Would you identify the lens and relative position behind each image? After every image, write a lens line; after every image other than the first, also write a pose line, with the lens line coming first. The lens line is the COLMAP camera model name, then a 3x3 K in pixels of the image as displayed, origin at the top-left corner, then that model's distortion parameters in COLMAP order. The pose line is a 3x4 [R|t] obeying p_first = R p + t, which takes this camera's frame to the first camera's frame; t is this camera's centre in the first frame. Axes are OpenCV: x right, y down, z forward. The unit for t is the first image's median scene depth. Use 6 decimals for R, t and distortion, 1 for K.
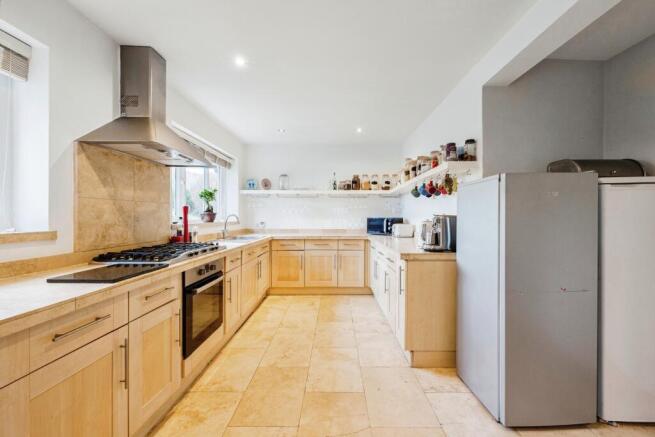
lens RADIAL K [[270.1, 0, 330.1], [0, 270.1, 219.4], [0, 0, 1]] dist [-0.001797, -0.000471]
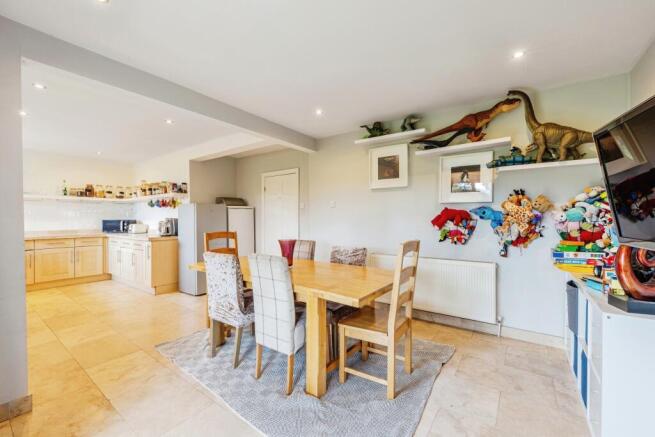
lens RADIAL K [[270.1, 0, 330.1], [0, 270.1, 219.4], [0, 0, 1]] dist [-0.001797, -0.000471]
pose [[0.574752, -0.005775, 0.818307, -0.312461], [0.009957, 0.999950, 0.000063, 0.001946], [-0.818267, 0.008112, 0.574781, -0.646598]]
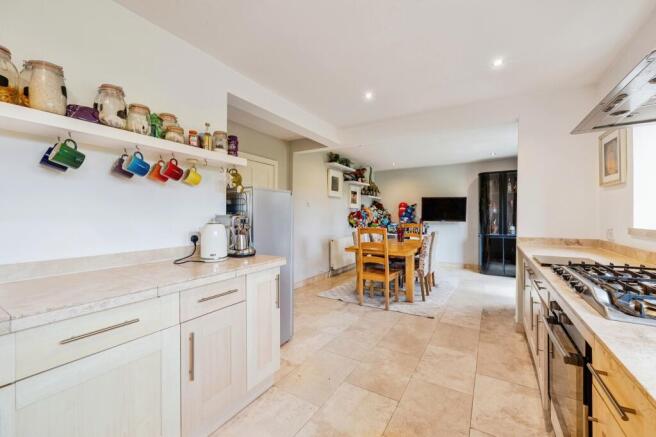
lens RADIAL K [[270.5, 0, 330.6], [0, 270.5, 219.4], [0, 0, 1]] dist [-0.001797, -0.000471]
pose [[-0.867322, -0.003734, 0.497734, -0.165935], [0.007192, 0.999773, 0.020033, -0.010039], [-0.497696, 0.020955, -0.867098, 0.901123]]
